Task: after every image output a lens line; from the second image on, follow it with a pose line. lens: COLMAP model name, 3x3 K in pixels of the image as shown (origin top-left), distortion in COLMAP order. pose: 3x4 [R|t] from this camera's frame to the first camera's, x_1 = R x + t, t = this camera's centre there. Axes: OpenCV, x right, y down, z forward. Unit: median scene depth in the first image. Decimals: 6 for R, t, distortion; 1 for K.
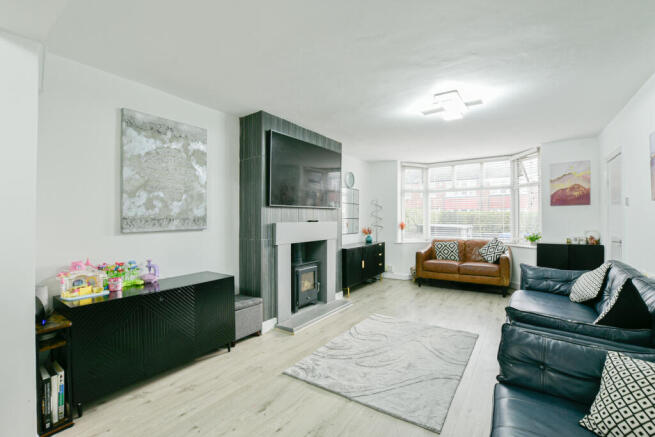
lens RADIAL K [[291.2, 0, 327.9], [0, 291.2, 216.3], [0, 0, 1]] dist [-0.022178, 0.001621]
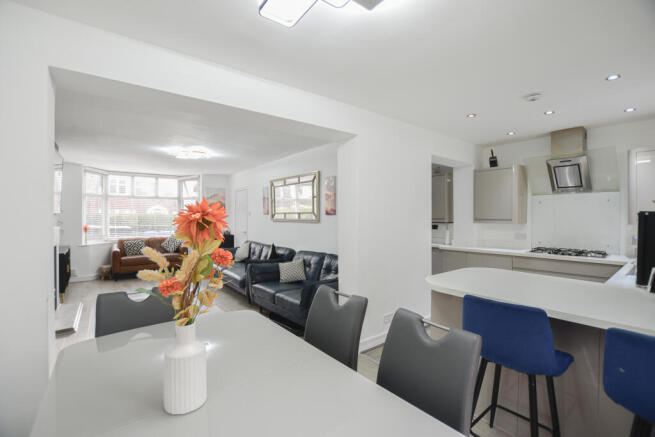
lens RADIAL K [[291.2, 0, 327.7], [0, 291.2, 217.3], [0, 0, 1]] dist [-0.022178, 0.001621]
pose [[0.300262, -0.001617, 0.953855, -0.464825], [-0.005265, 0.999981, 0.003352, -0.016398], [-0.953842, -0.006028, 0.300248, -0.122260]]
